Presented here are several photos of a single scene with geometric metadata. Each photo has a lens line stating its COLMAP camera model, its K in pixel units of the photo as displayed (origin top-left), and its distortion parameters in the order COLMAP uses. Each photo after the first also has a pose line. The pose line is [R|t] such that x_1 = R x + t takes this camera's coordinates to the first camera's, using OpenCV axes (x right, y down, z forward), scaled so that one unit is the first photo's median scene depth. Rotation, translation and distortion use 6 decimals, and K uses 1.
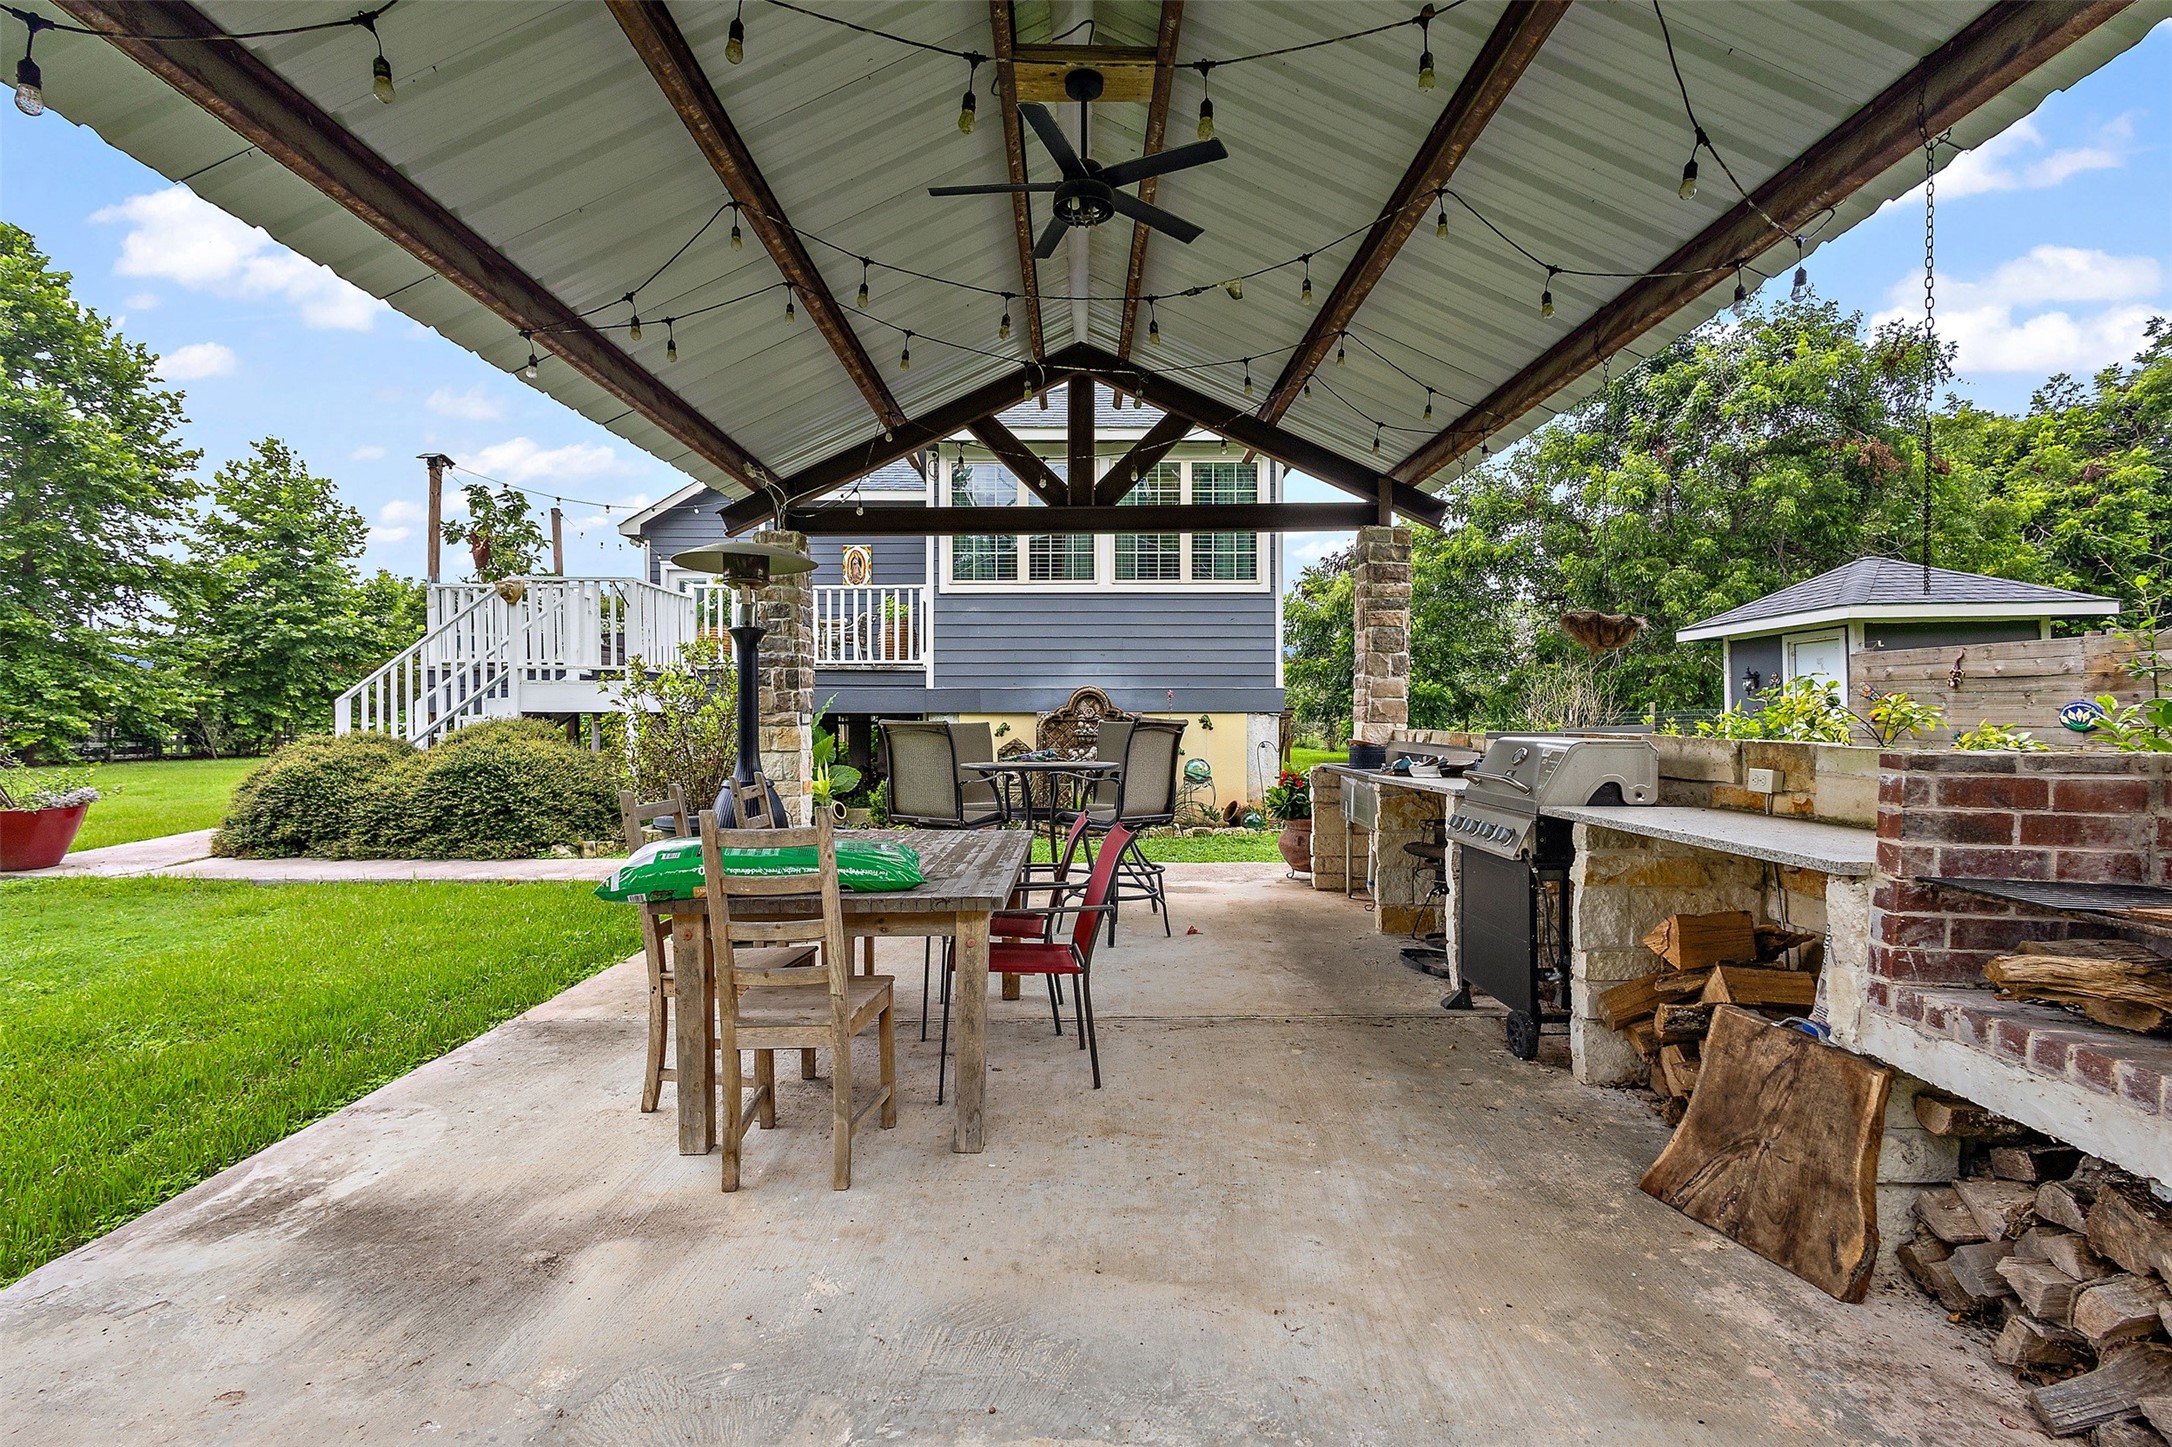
lens RADIAL K [[1011.7, 0, 1086.8], [0, 1011.7, 723.7], [0, 0, 1]] dist [0.003606, 0.000257]
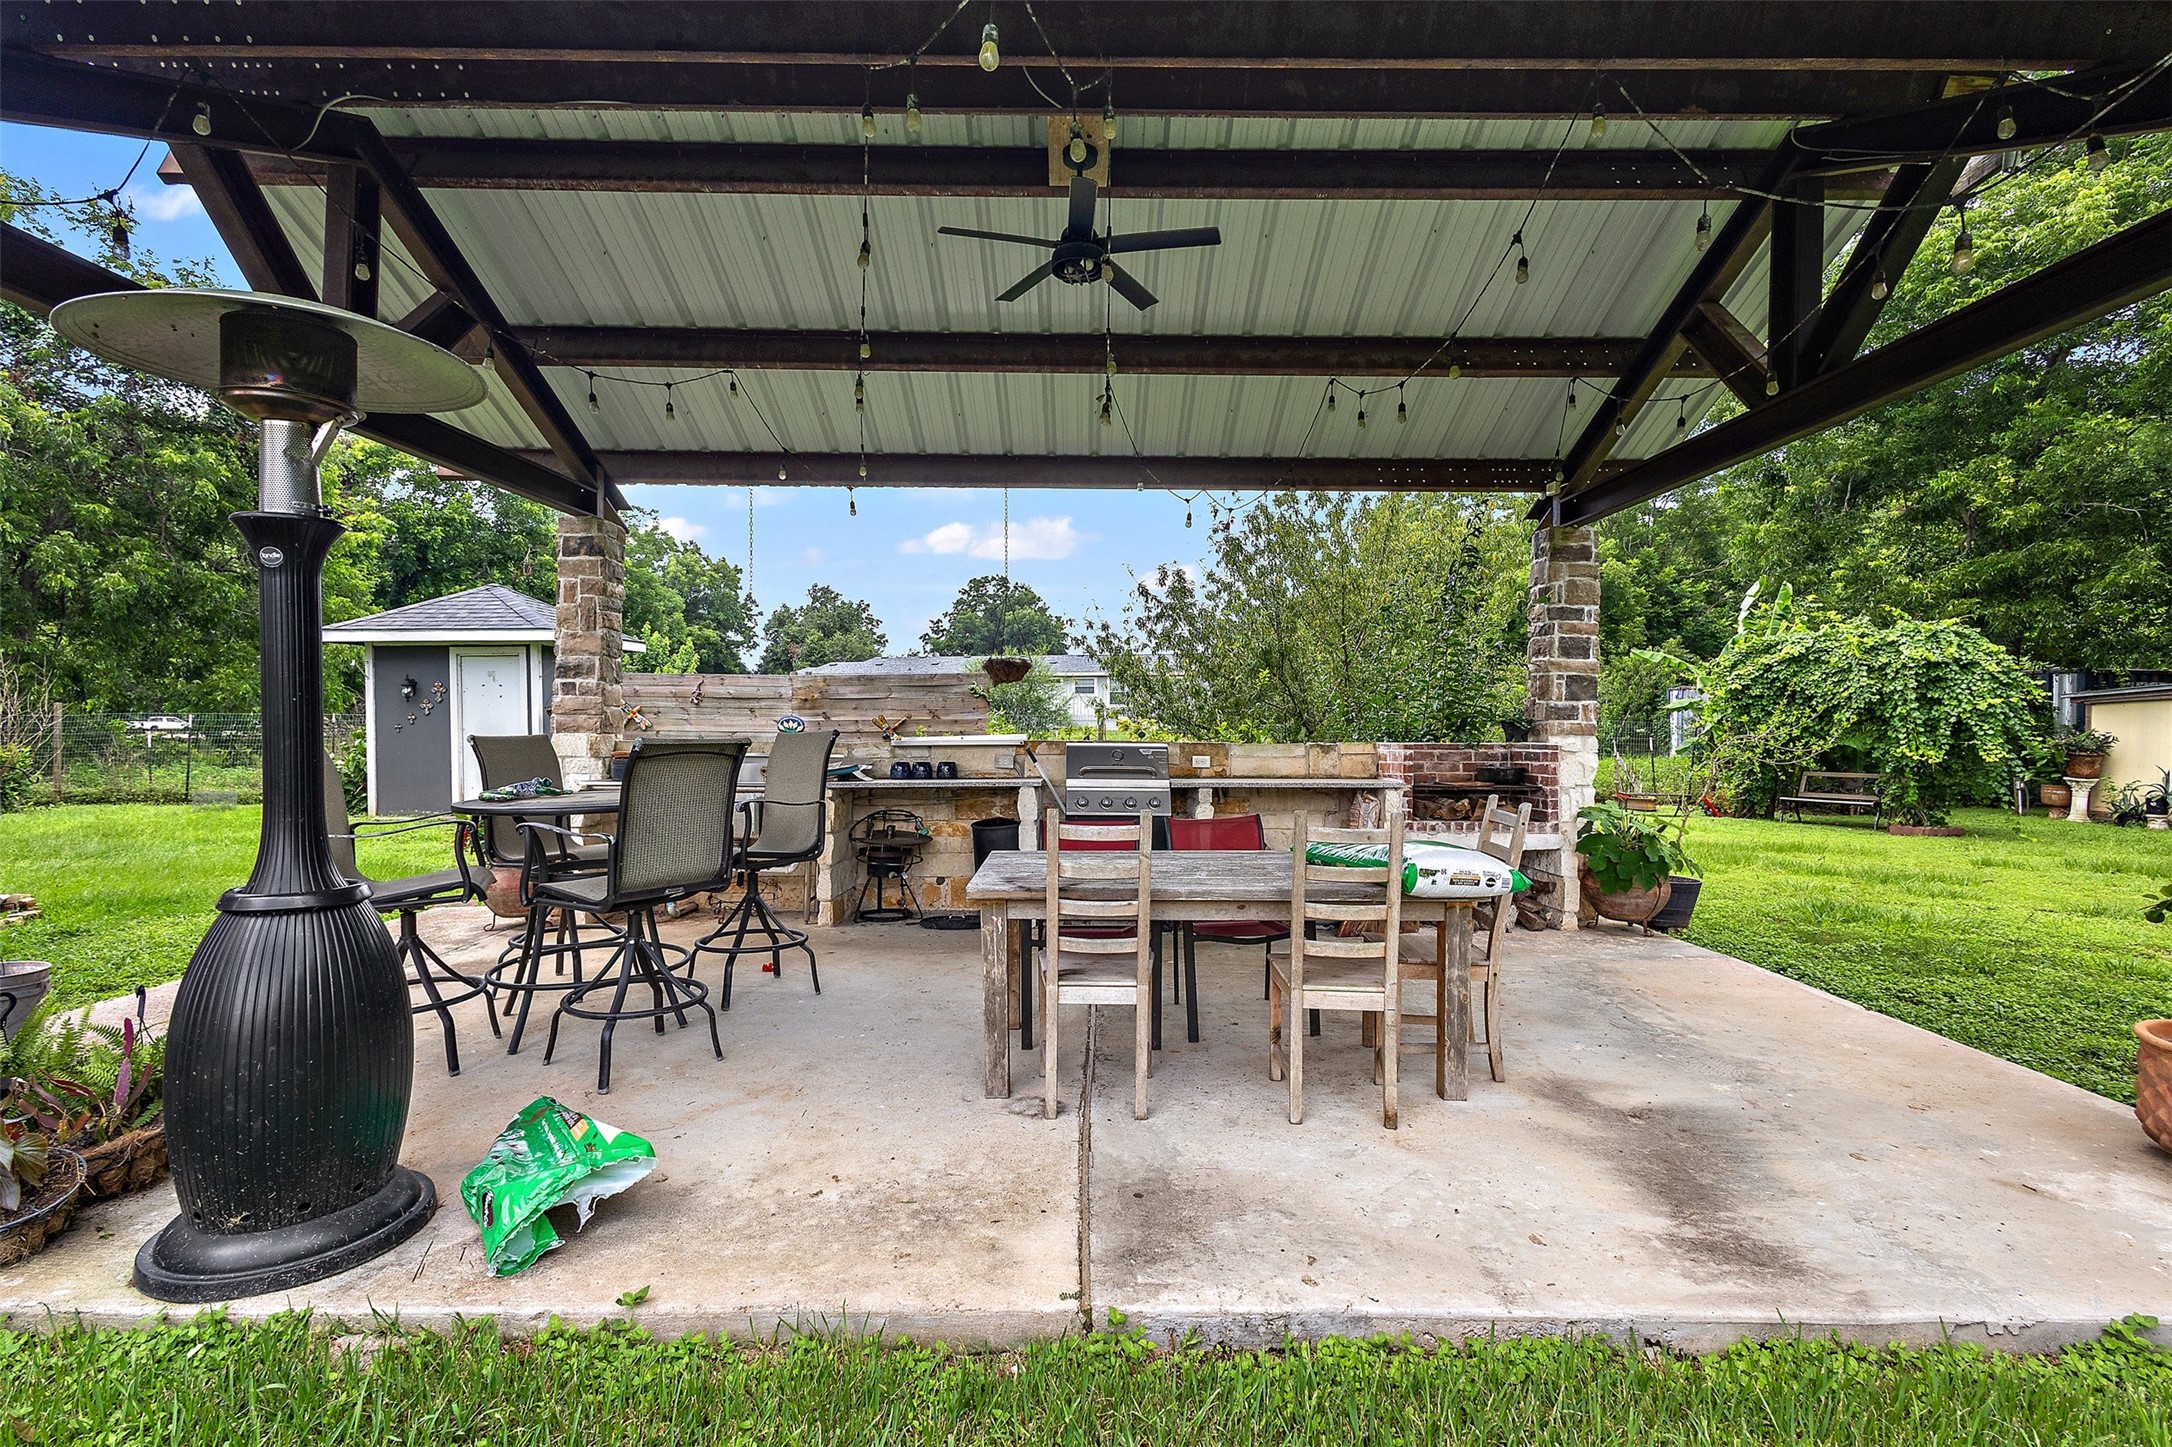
lens RADIAL K [[1011.7, 0, 1081.7], [0, 1011.7, 724.3], [0, 0, 1]] dist [0.003606, 0.000257]
pose [[0.001642, 0.001247, 0.999998, -0.391881], [0.000630, 0.999999, -0.001248, -0.004463], [-0.999998, 0.000632, 0.001641, 0.355467]]
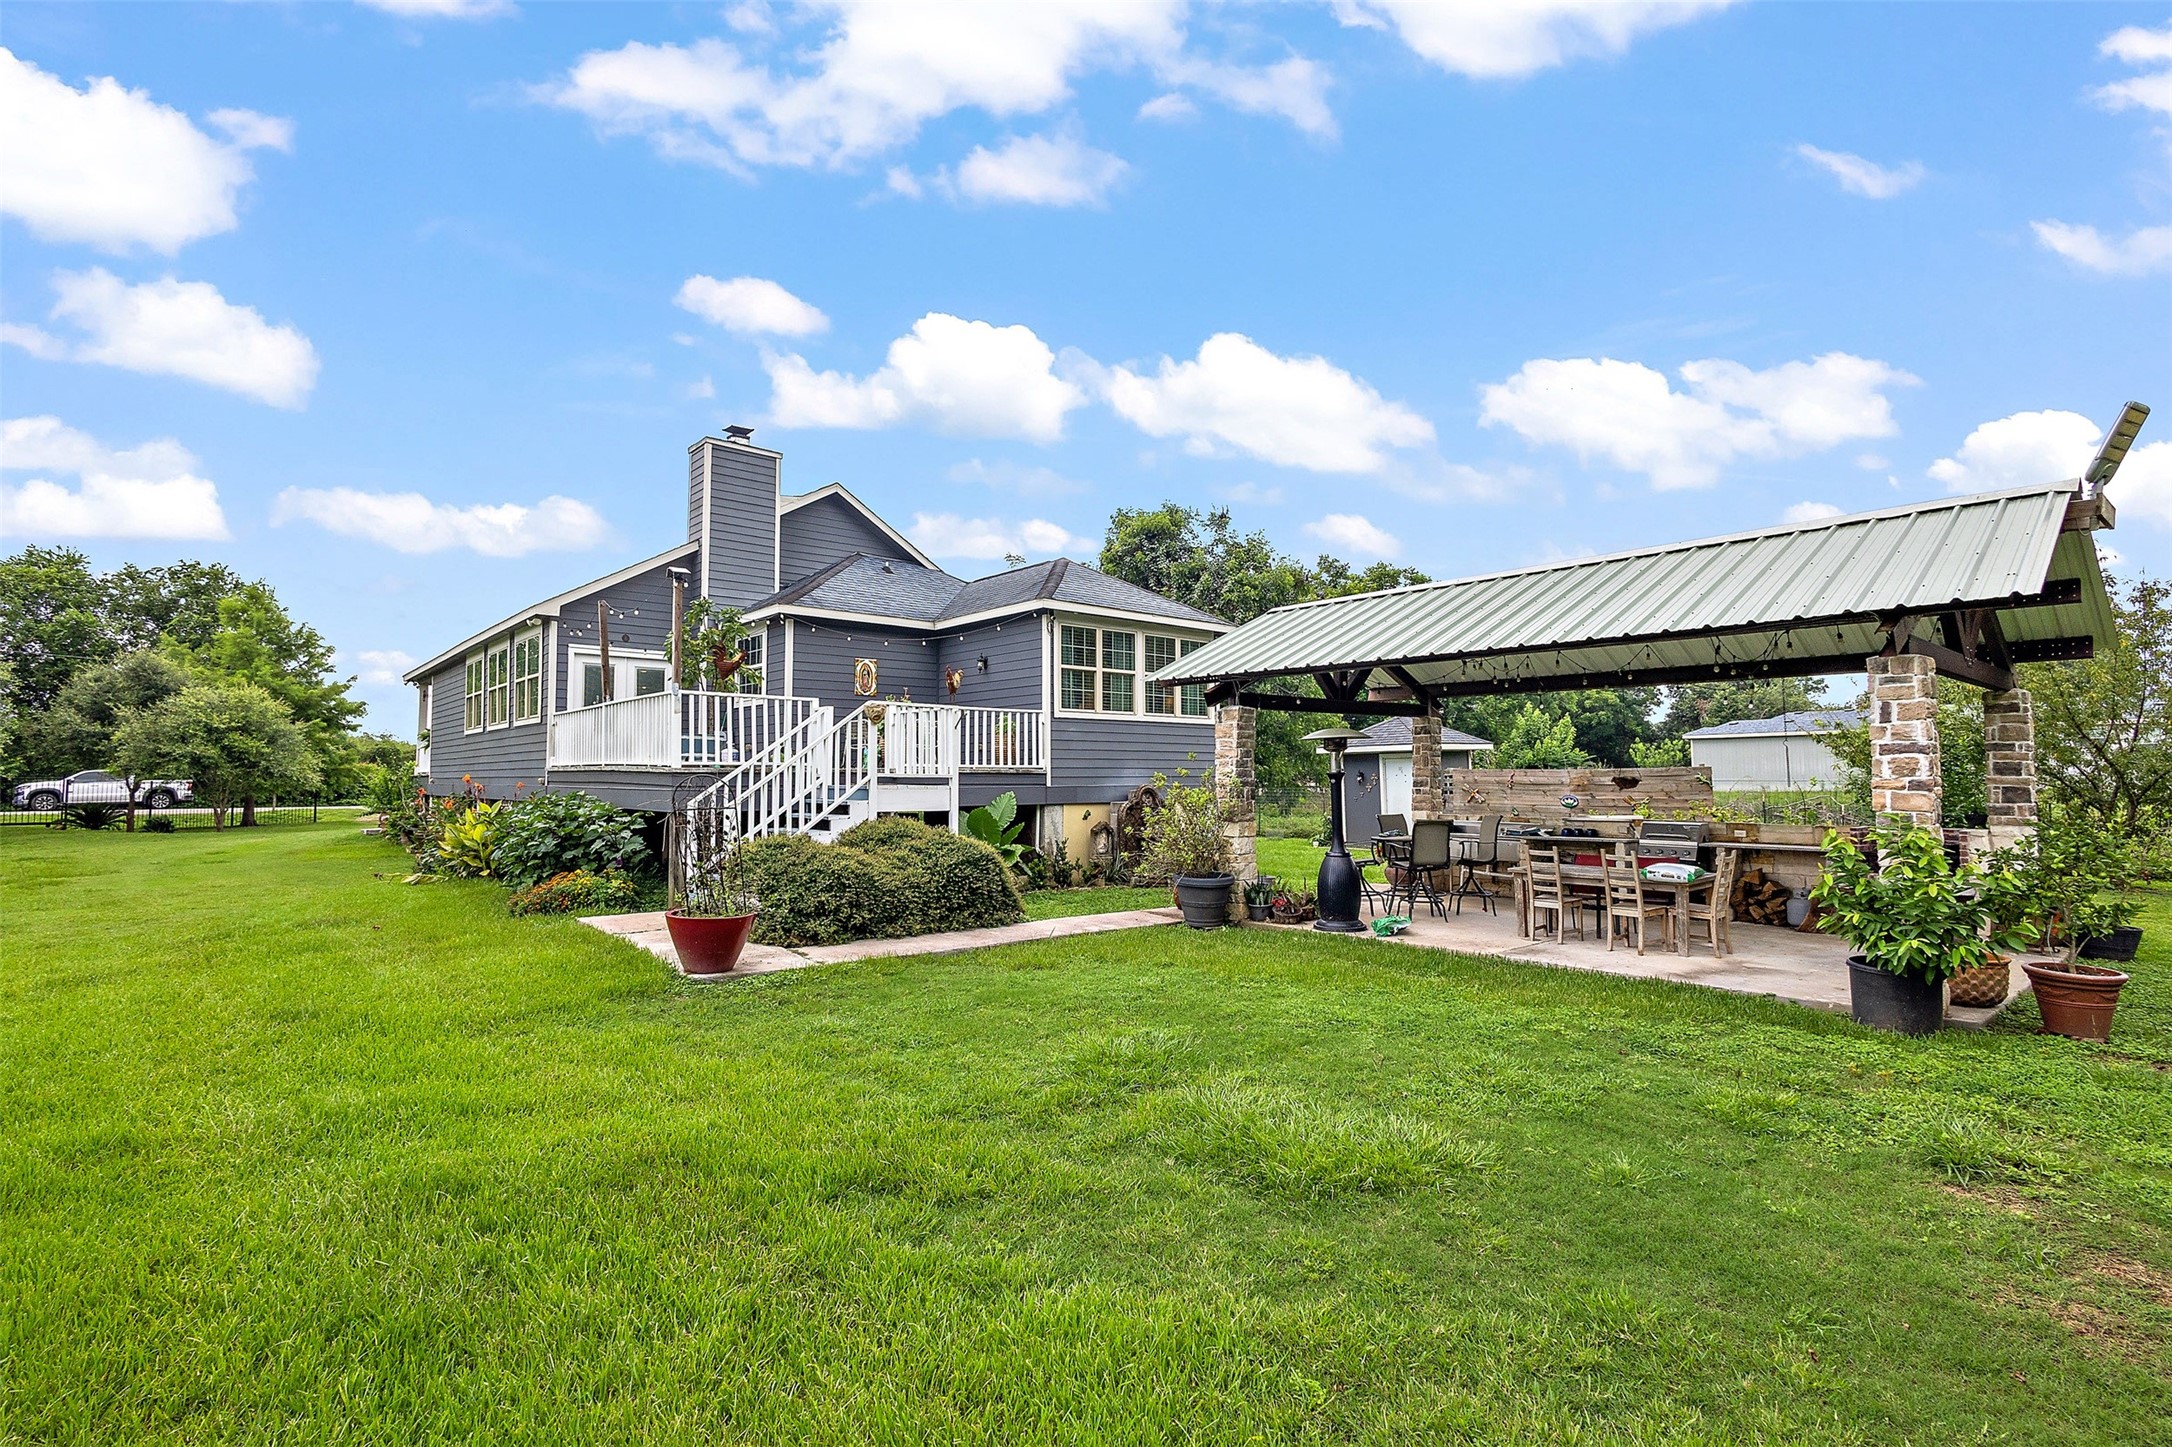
lens RADIAL K [[1011.7, 0, 1082.1], [0, 1011.7, 727.4], [0, 0, 1]] dist [0.003606, 0.000257]
pose [[0.756295, 0.030920, 0.653499, -1.021335], [0.004787, 0.998594, -0.052788, -0.041923], [-0.654213, 0.043052, 0.755084, -0.069286]]
